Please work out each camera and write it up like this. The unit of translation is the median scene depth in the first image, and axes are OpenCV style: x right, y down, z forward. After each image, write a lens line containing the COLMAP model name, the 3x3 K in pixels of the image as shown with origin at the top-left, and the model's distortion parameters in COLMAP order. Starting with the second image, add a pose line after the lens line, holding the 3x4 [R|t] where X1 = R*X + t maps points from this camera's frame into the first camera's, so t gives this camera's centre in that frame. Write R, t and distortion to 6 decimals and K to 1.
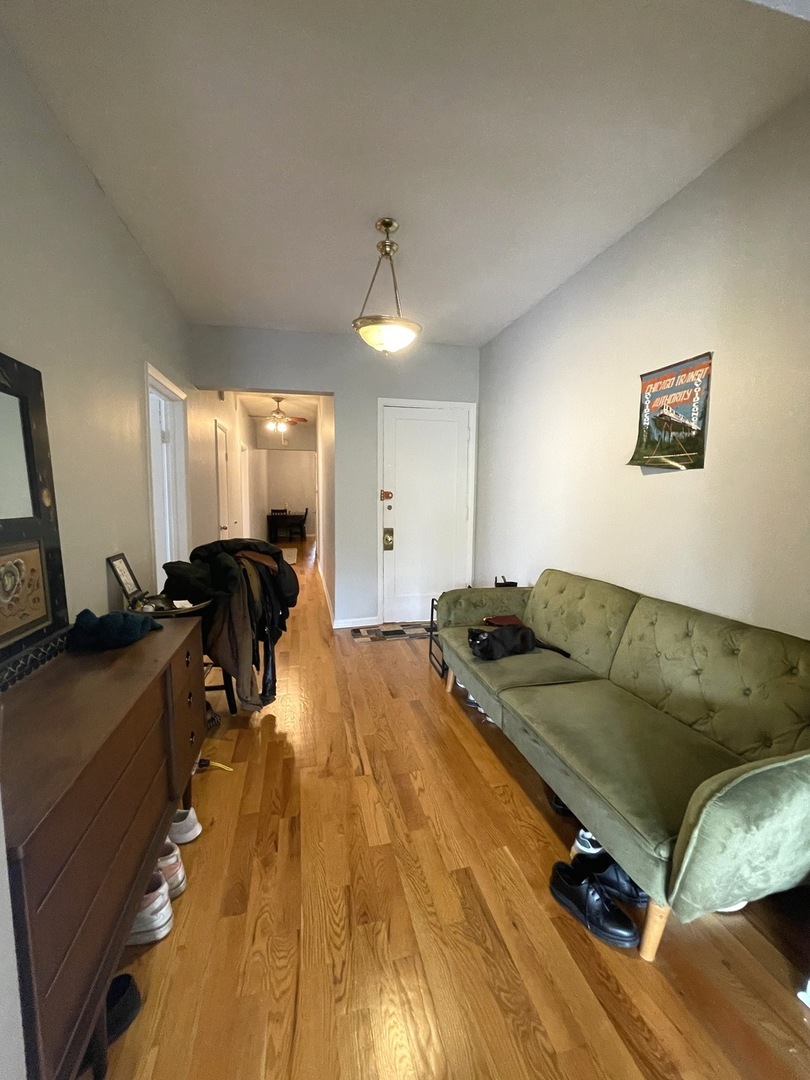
lens RADIAL K [[436.6, 0, 406.9], [0, 436.6, 537.1], [0, 0, 1]] dist [-0.007203, 0.000791]
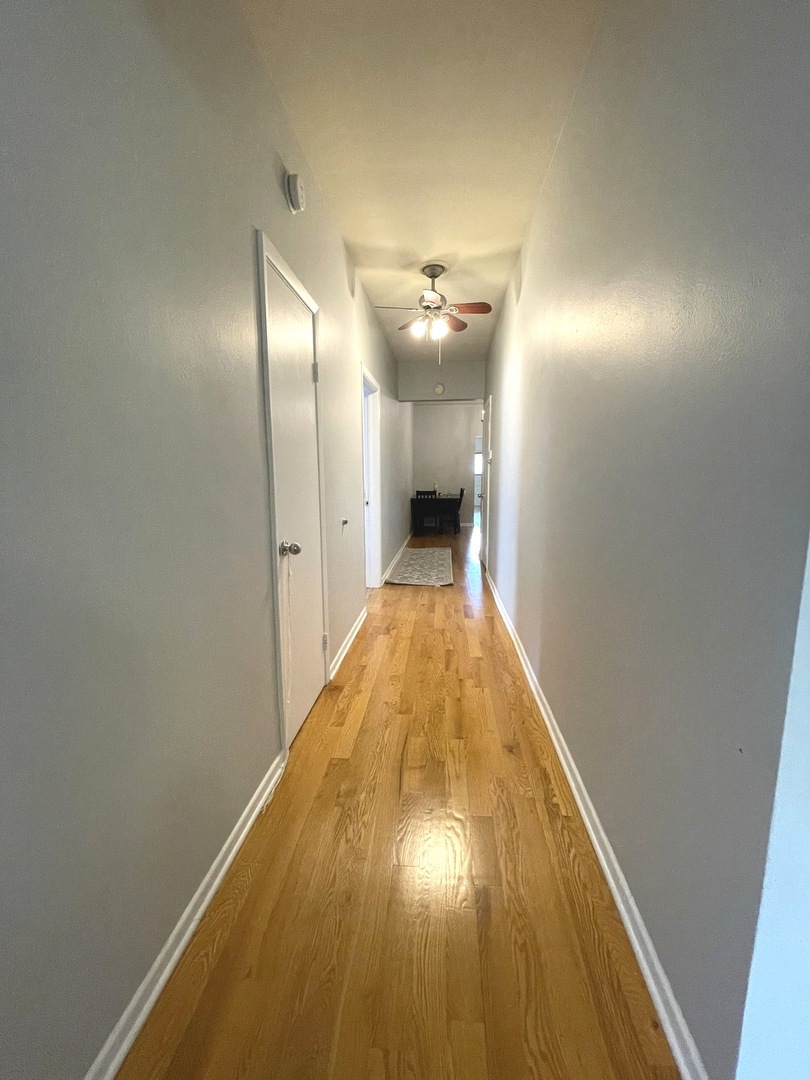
lens RADIAL K [[436.6, 0, 406.9], [0, 436.6, 537.1], [0, 0, 1]] dist [-0.007203, 0.000791]
pose [[0.948053, 0.034692, -0.316216, -0.086814], [-0.017846, 0.998270, 0.056014, -0.025699], [0.317612, -0.047461, 0.947032, 0.282054]]
